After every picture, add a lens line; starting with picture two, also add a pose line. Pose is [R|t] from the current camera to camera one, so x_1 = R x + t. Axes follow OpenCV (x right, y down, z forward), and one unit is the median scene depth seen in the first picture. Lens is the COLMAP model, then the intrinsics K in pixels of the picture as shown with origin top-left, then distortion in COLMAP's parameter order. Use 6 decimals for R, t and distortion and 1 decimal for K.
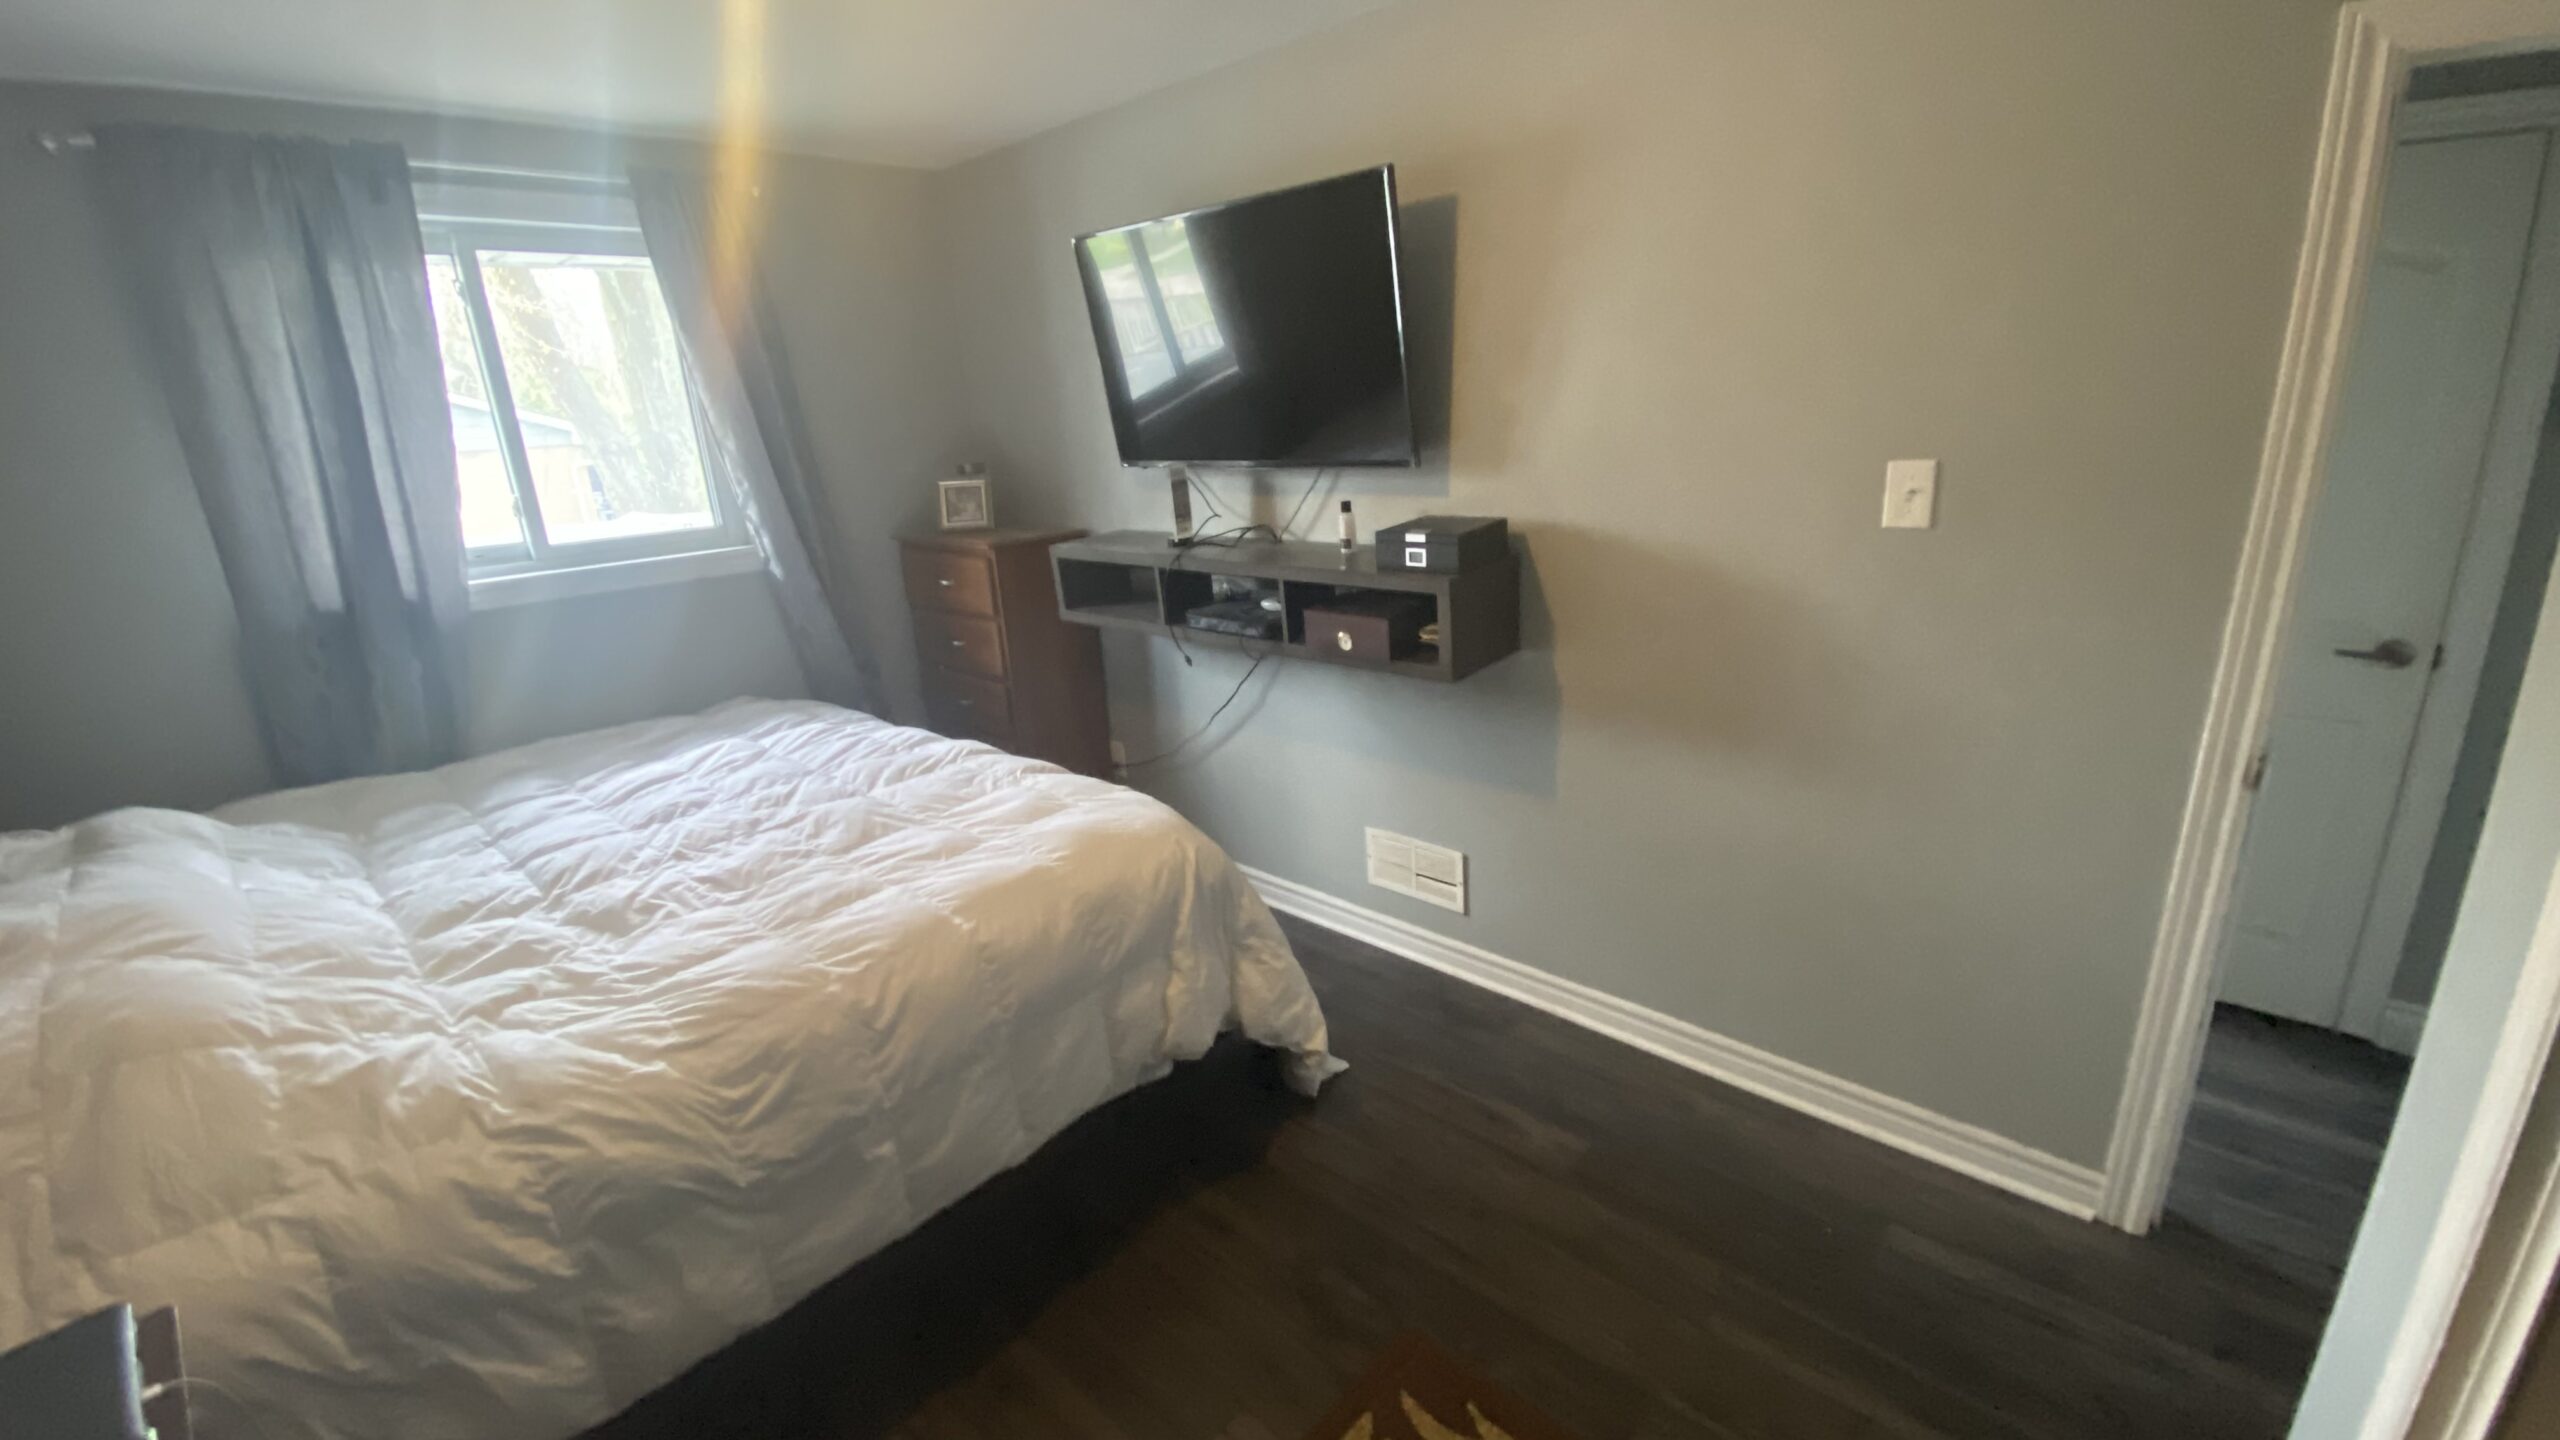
lens RADIAL K [[1048.7, 0, 1265.3], [0, 1048.7, 740.0], [0, 0, 1]] dist [0.059182, -0.043770]
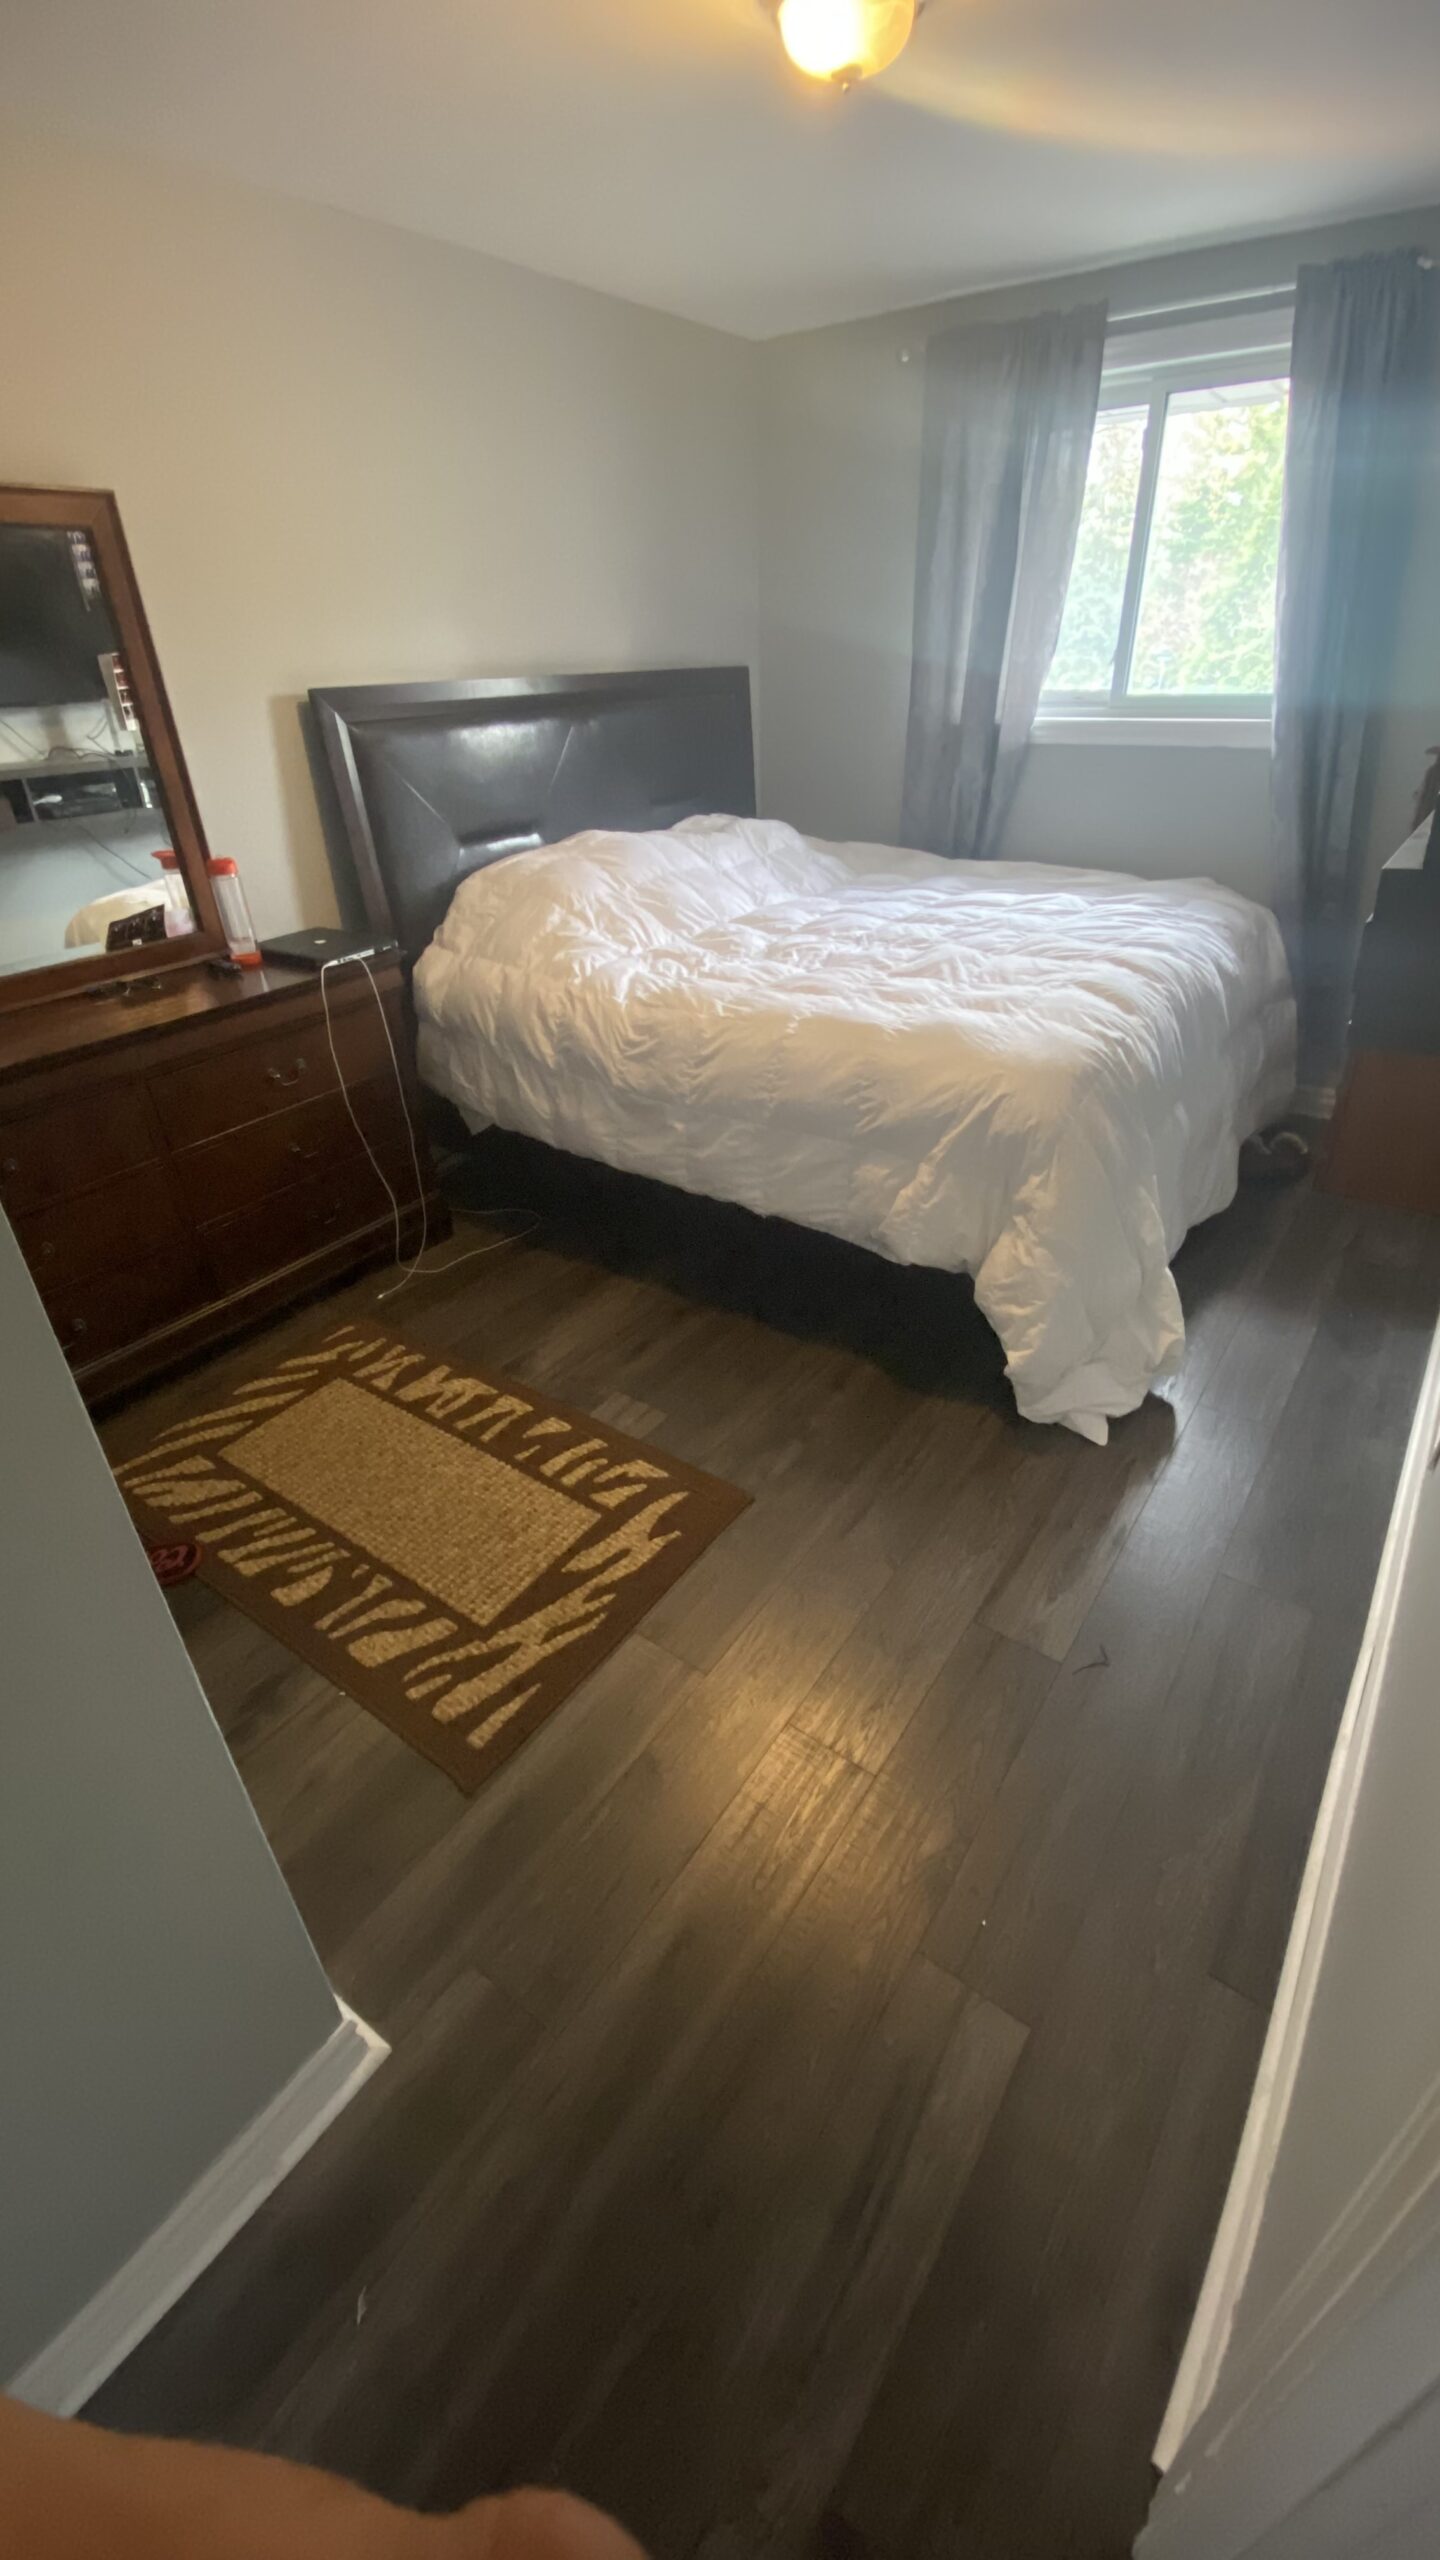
lens RADIAL K [[1054.2, 0, 720.0], [0, 1054.2, 1280.0], [0, 0, 1]] dist [0.000778, 0.000003]
pose [[0.120934, 0.559490, -0.819967, 0.850334], [-0.278980, 0.811893, 0.512835, -0.194326], [0.952651, 0.166735, 0.254273, 0.582292]]
